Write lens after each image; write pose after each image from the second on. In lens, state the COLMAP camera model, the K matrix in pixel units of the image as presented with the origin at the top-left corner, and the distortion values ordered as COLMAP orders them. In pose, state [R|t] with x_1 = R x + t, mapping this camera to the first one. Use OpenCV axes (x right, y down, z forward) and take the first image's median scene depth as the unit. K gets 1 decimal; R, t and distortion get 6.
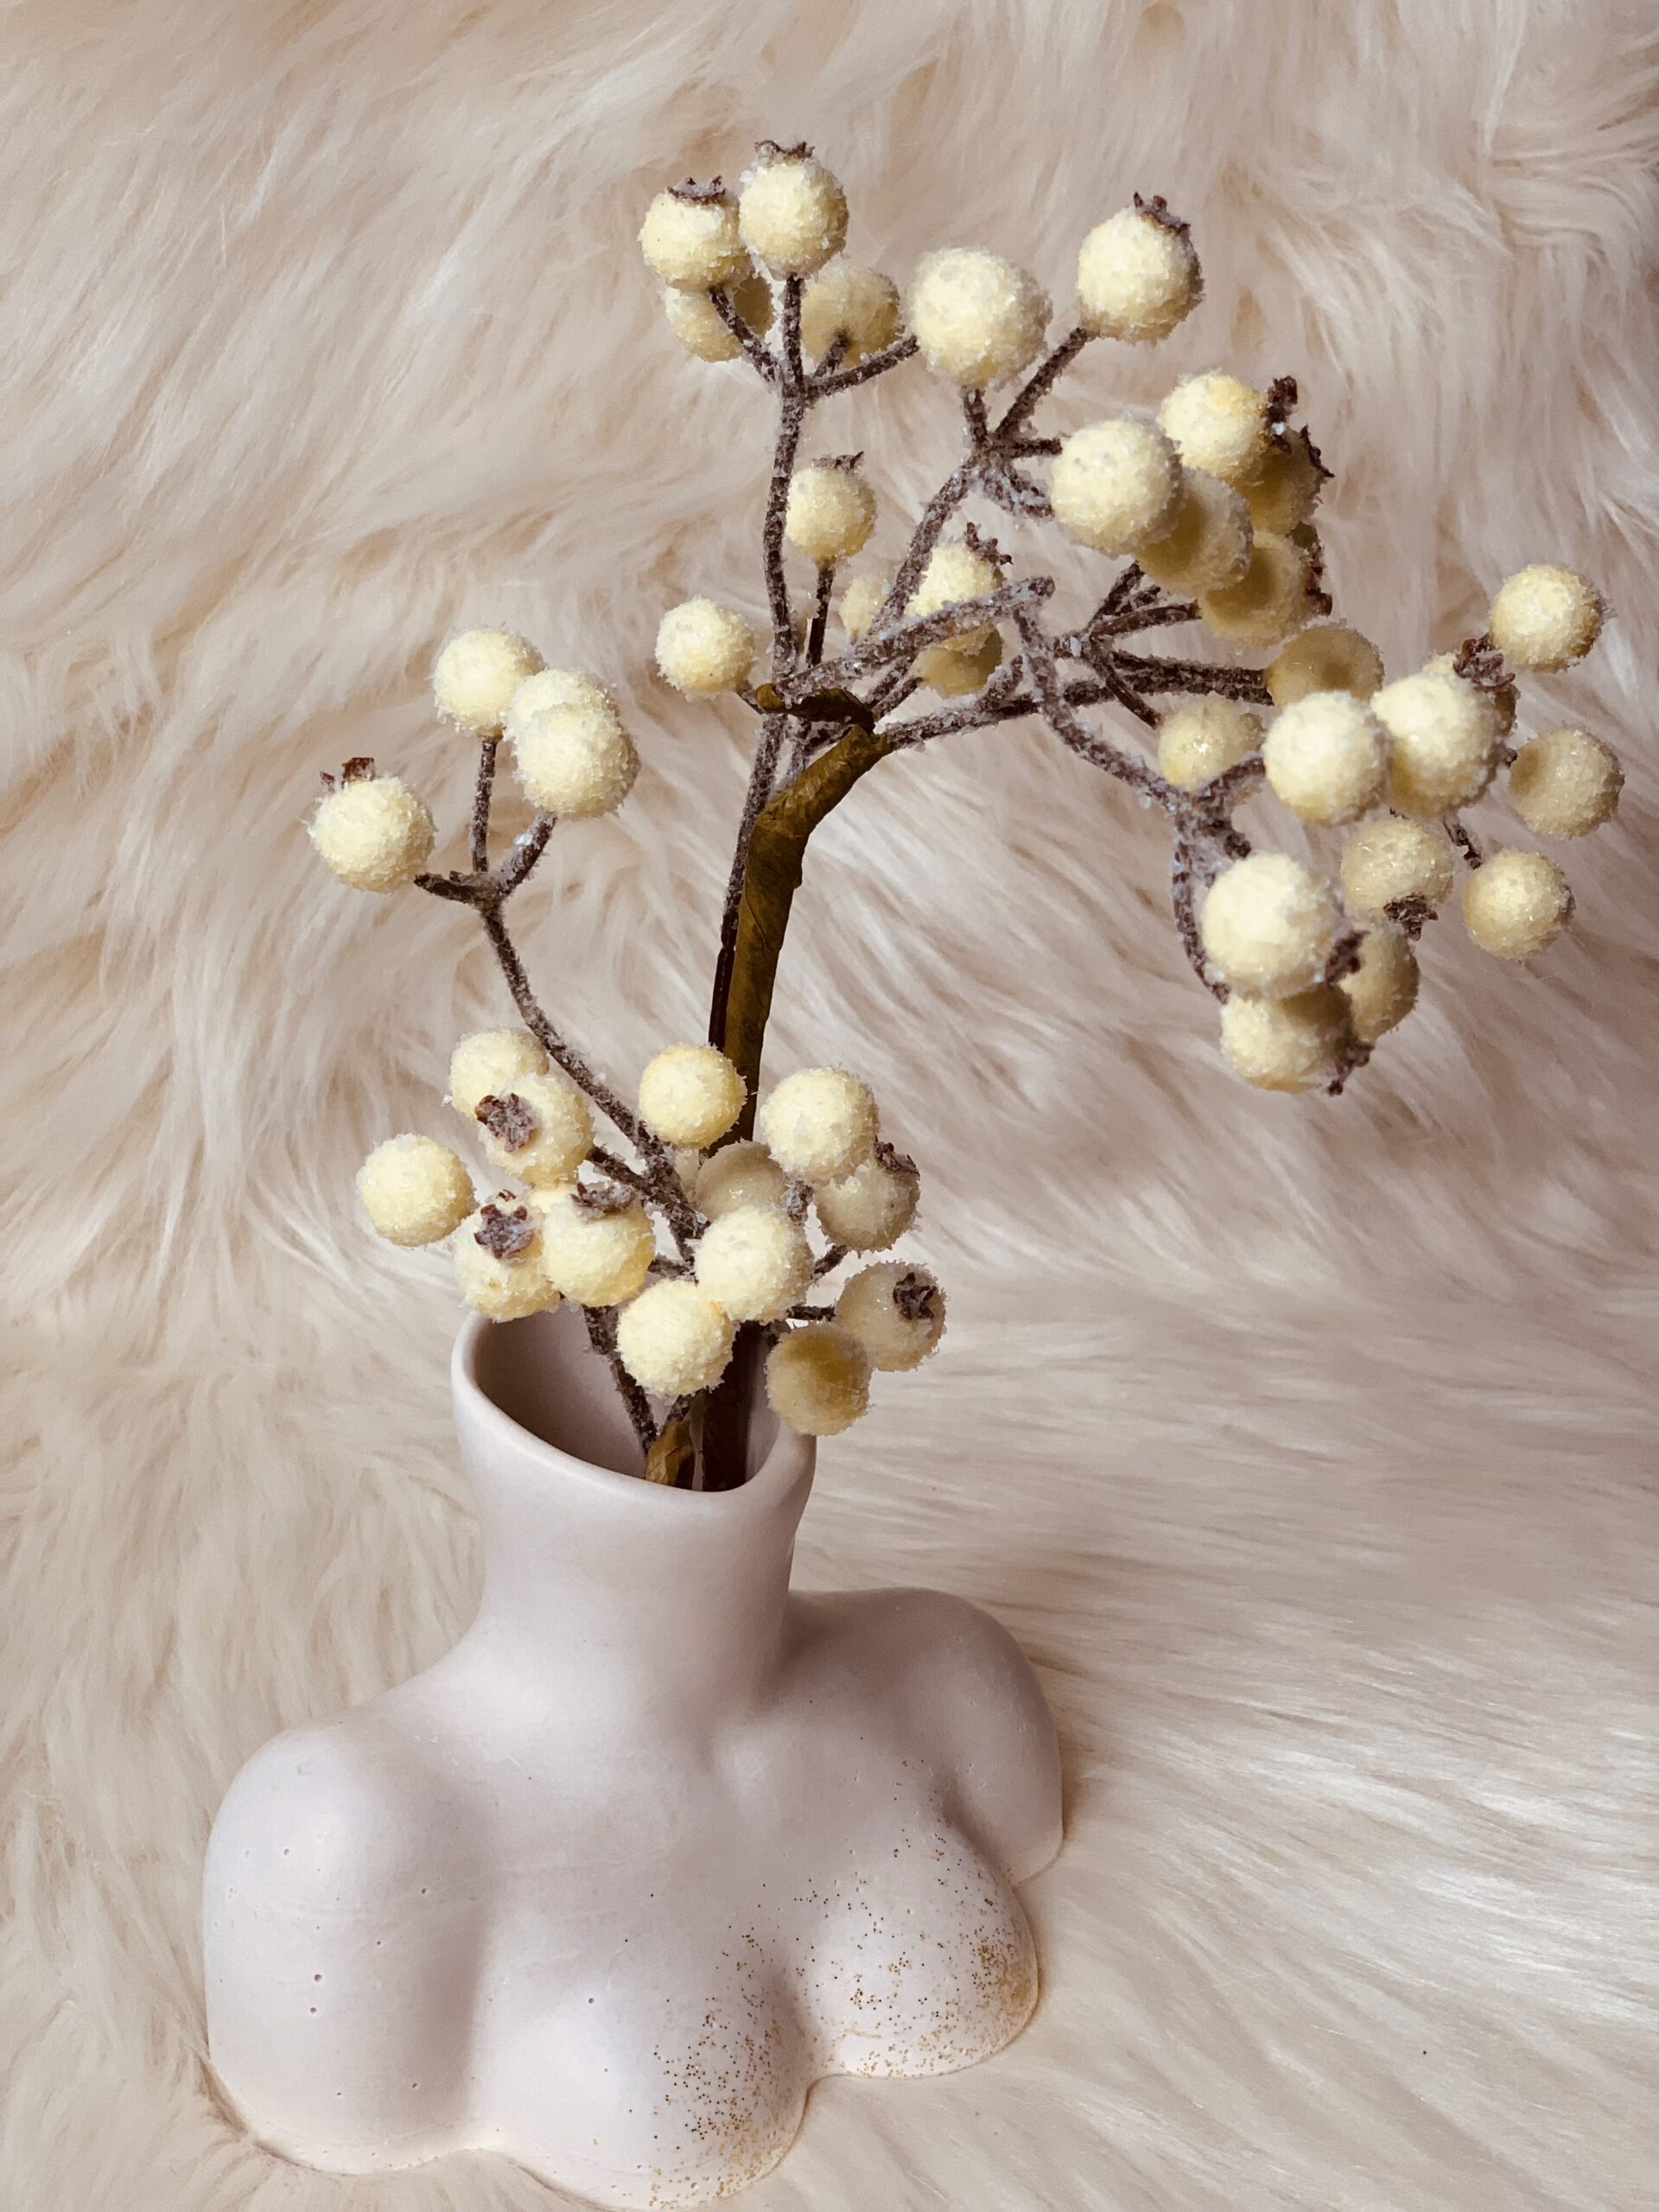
lens RADIAL K [[3351.3, 0, 829.5], [0, 3351.3, 1106.0], [0, 0, 1]] dist [0.134122, -0.648417]
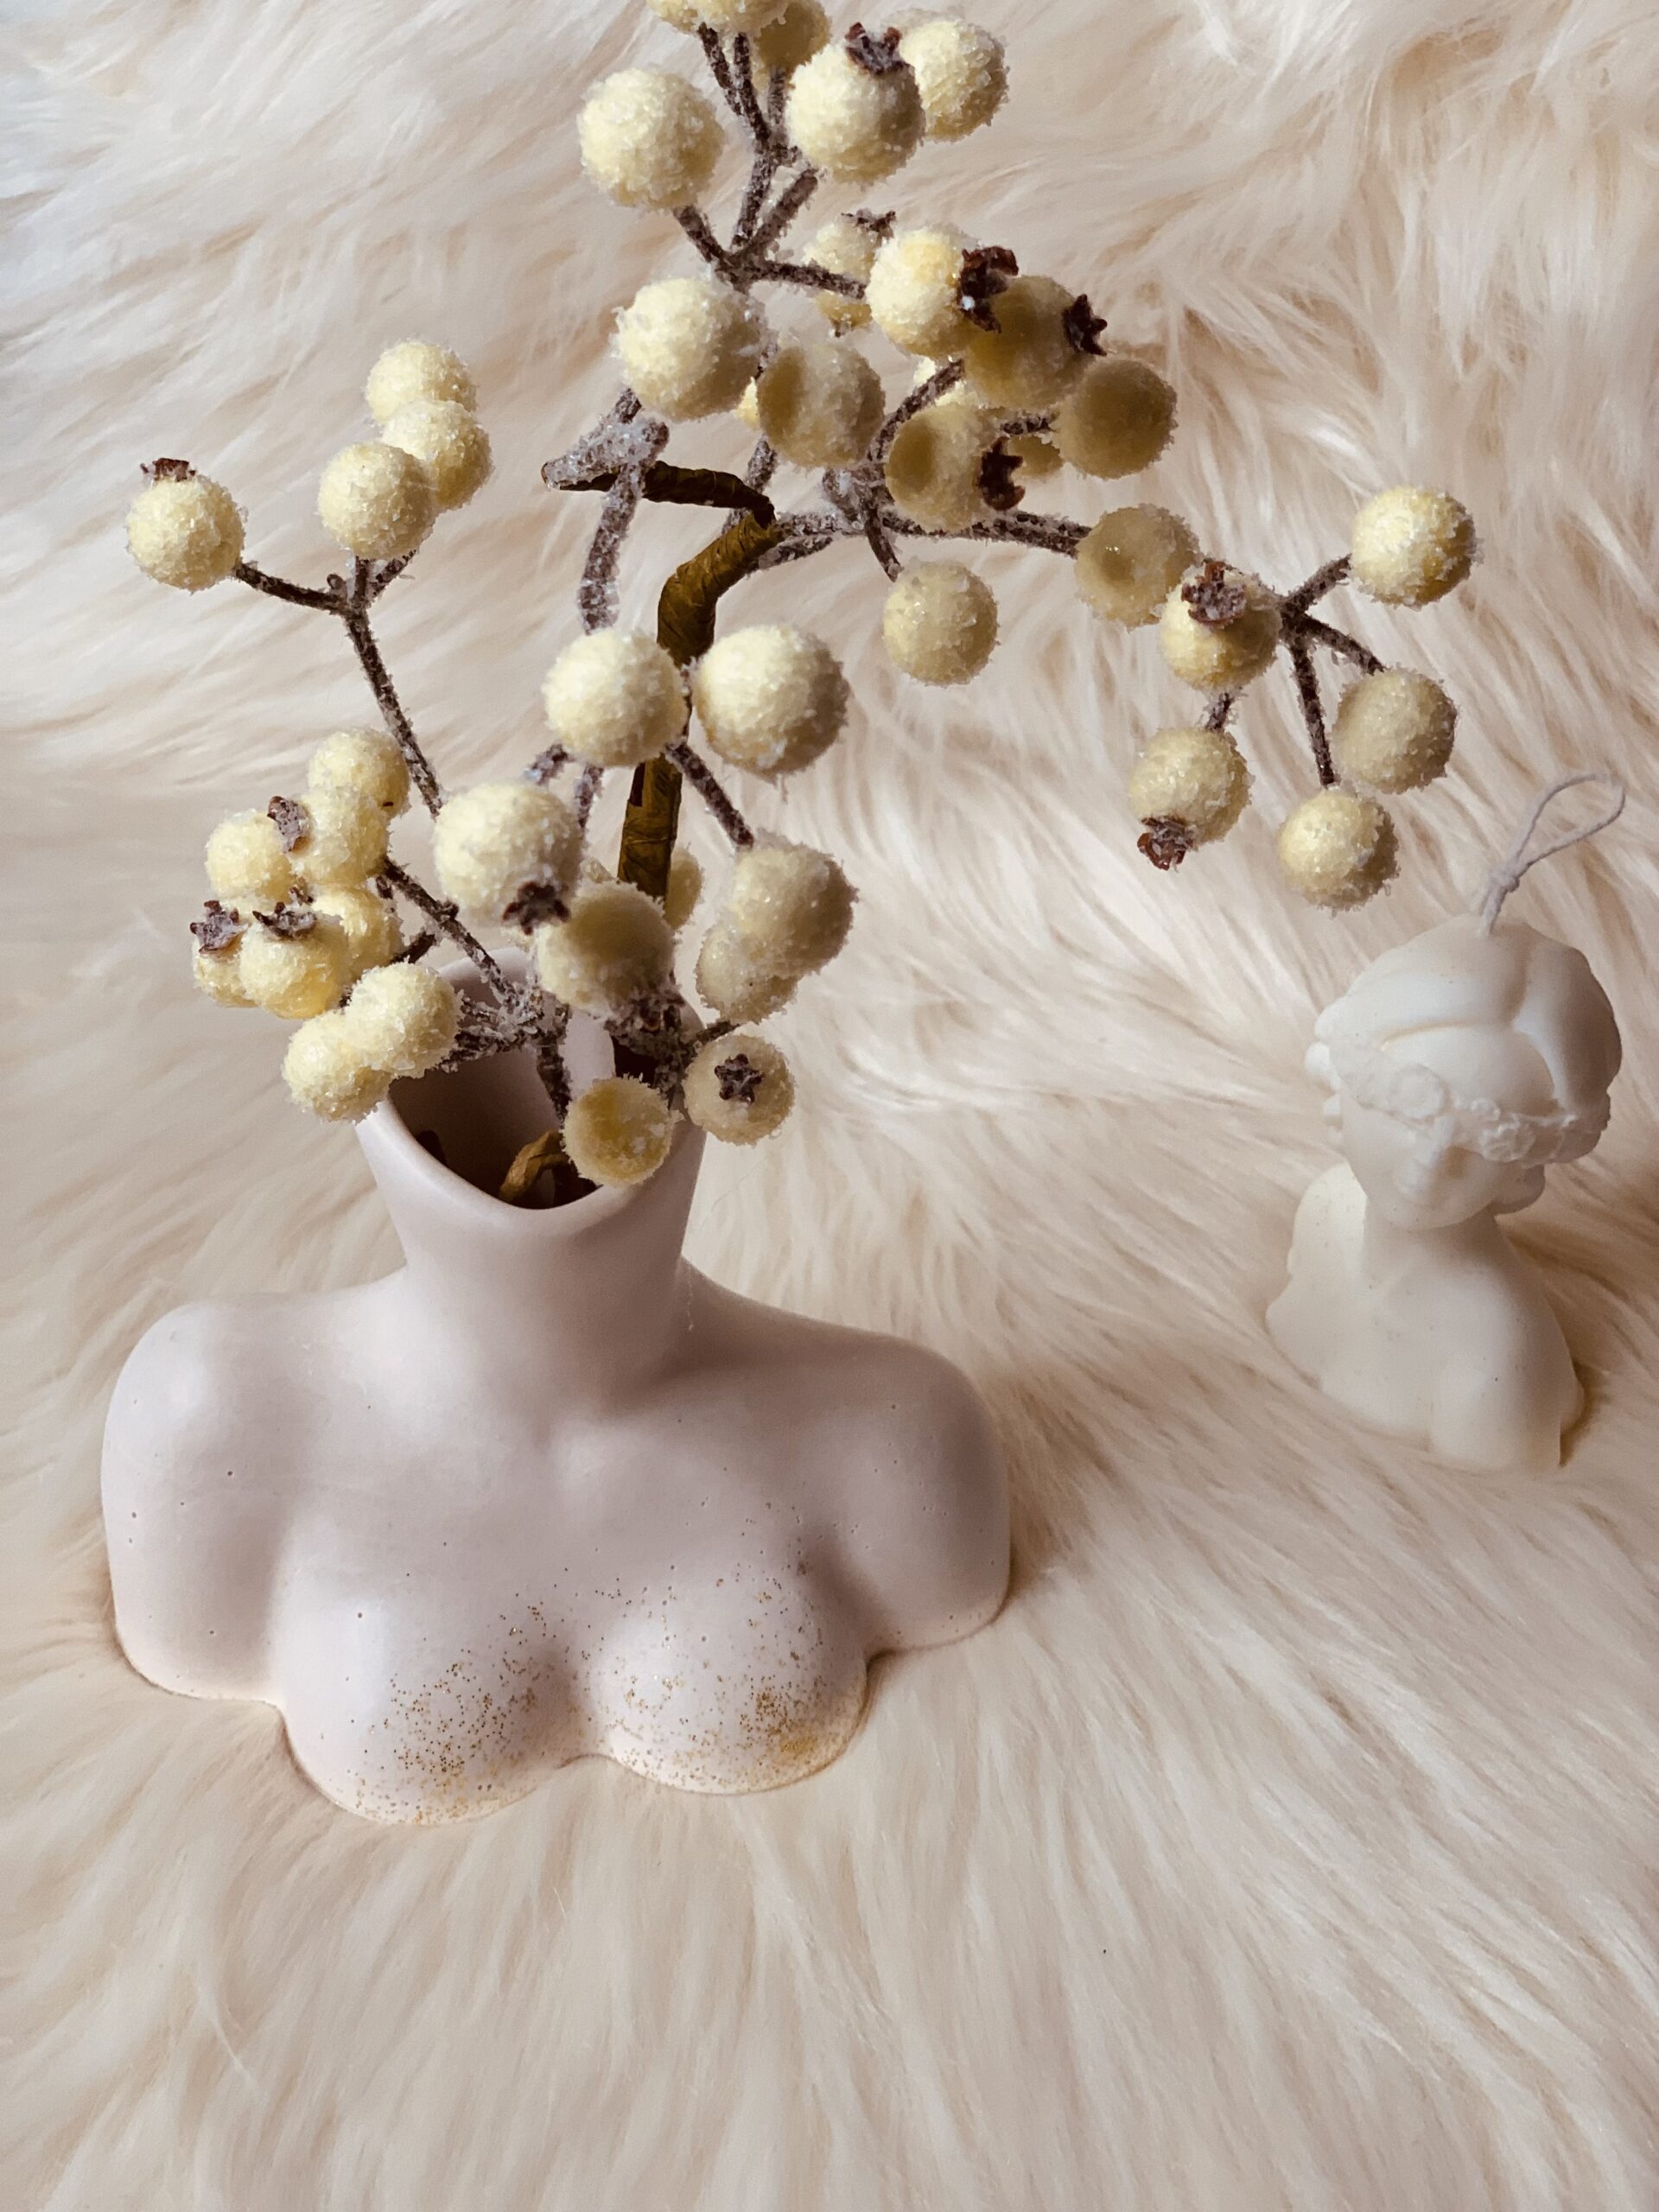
lens RADIAL K [[3355.4, 0, 825.2], [0, 3355.4, 1109.6], [0, 0, 1]] dist [0.120016, -0.044135]
pose [[0.864023, 0.275495, -0.421386, 0.475447], [-0.202523, 0.956480, 0.210072, -0.151756], [0.460922, -0.096167, 0.882215, 0.121338]]
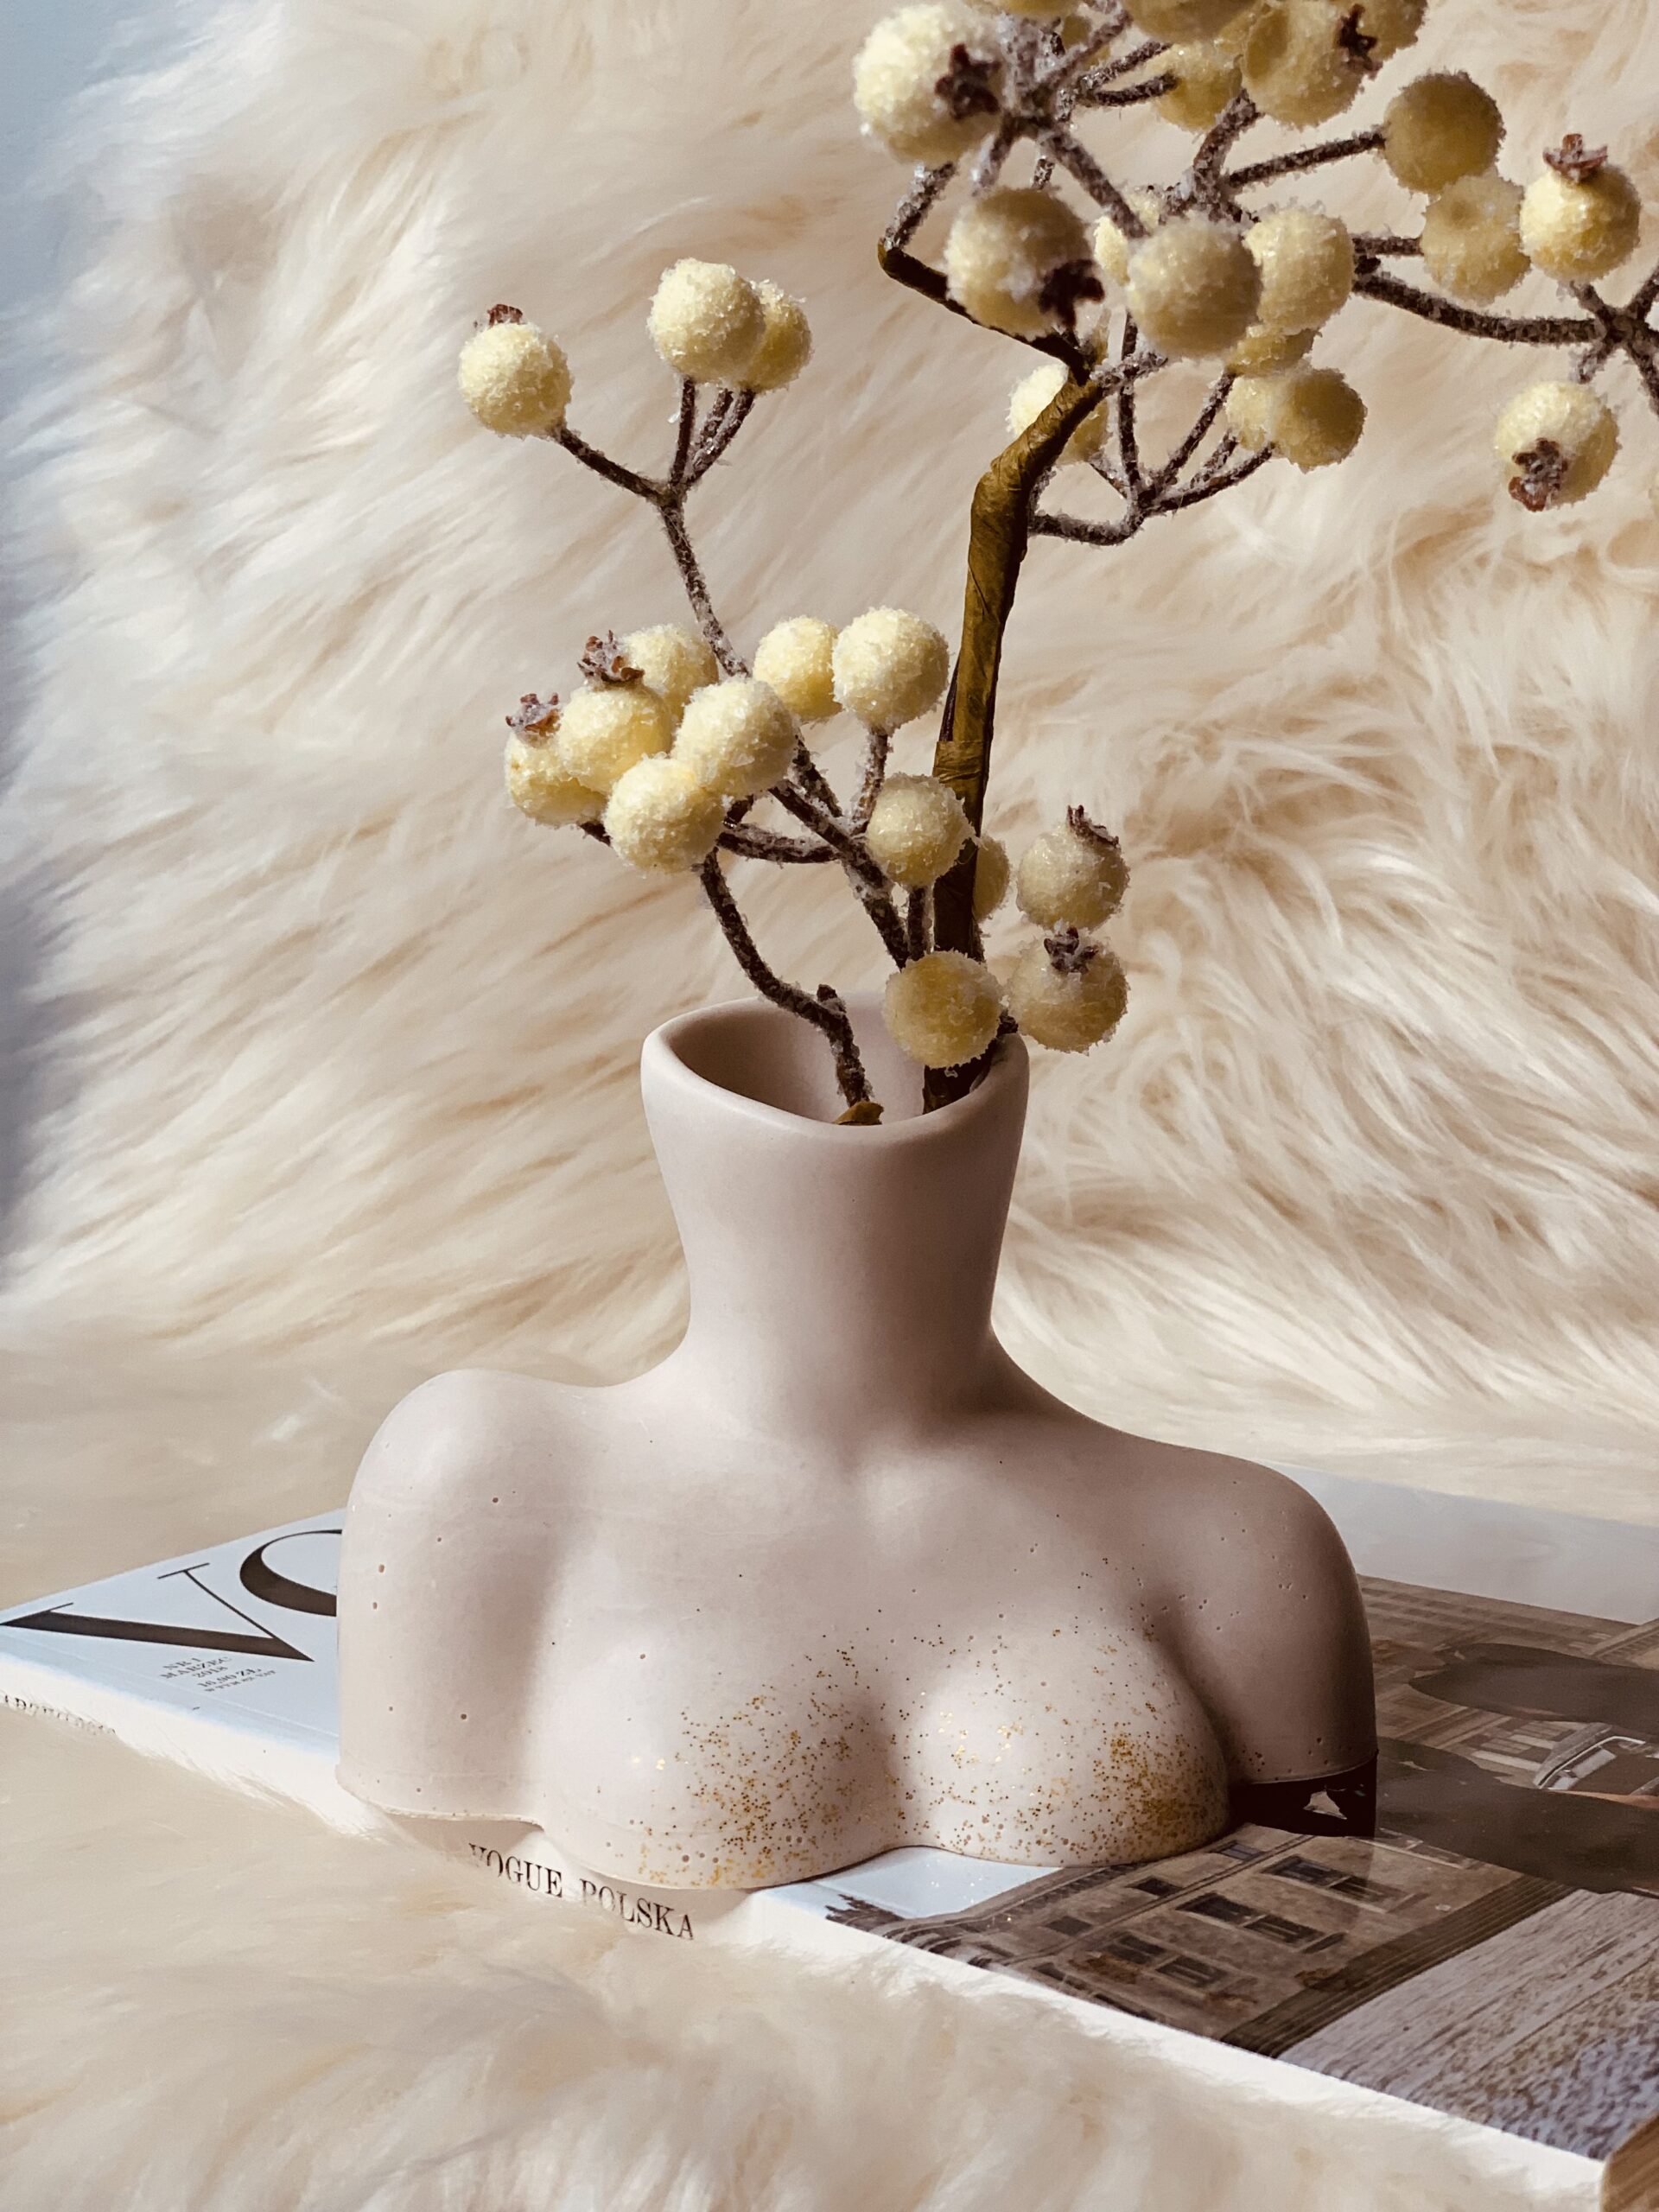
lens RADIAL K [[3331.9, 0, 862.7], [0, 3331.9, 1115.0], [0, 0, 1]] dist [0.048279, -0.081582]
pose [[0.868212, 0.027703, -0.495420, 0.437328], [-0.175689, 0.950922, -0.254716, 0.347809], [0.464049, 0.308187, 0.830469, 0.213304]]
